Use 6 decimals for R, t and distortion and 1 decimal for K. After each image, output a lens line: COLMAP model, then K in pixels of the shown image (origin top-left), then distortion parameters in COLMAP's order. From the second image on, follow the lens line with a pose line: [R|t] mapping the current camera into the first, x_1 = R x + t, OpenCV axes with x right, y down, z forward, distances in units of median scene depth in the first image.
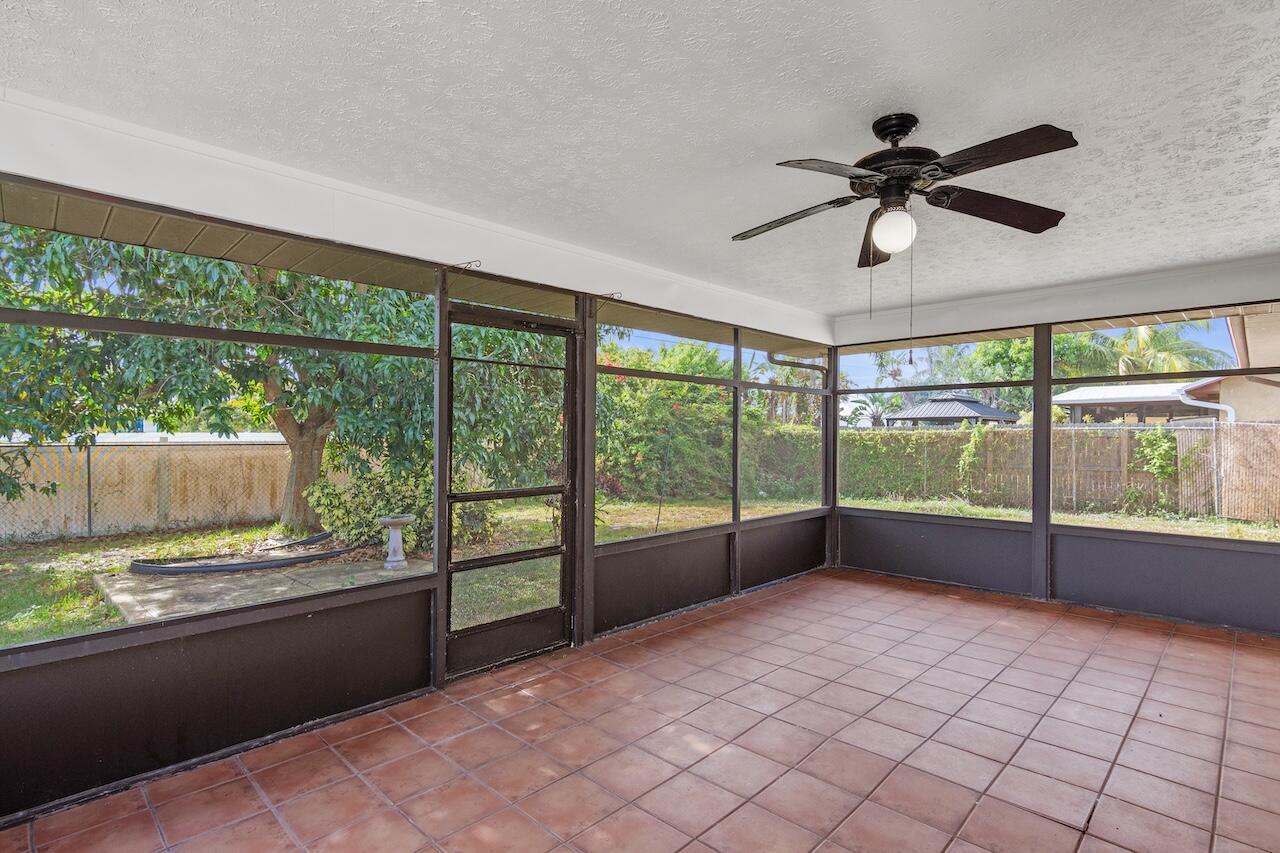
lens RADIAL K [[624.1, 0, 641.0], [0, 624.1, 425.7], [0, 0, 1]] dist [-0.012000, 0.000838]
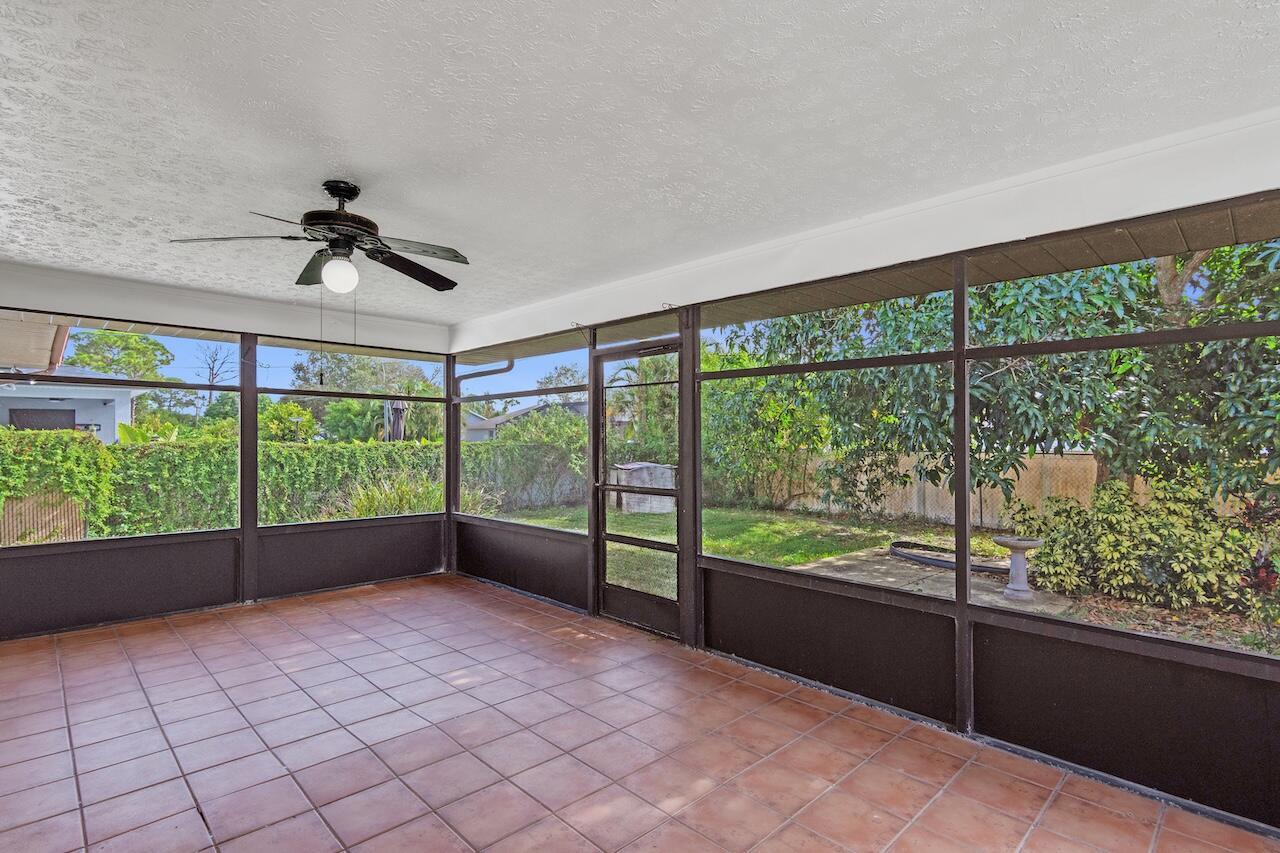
lens RADIAL K [[624.1, 0, 643.7], [0, 624.1, 434.3], [0, 0, 1]] dist [-0.012000, 0.000838]
pose [[-0.016345, -0.010122, -0.999815, 0.830053], [0.001776, 0.999947, -0.010153, 0.009021], [0.999865, -0.001942, -0.016326, 0.835967]]
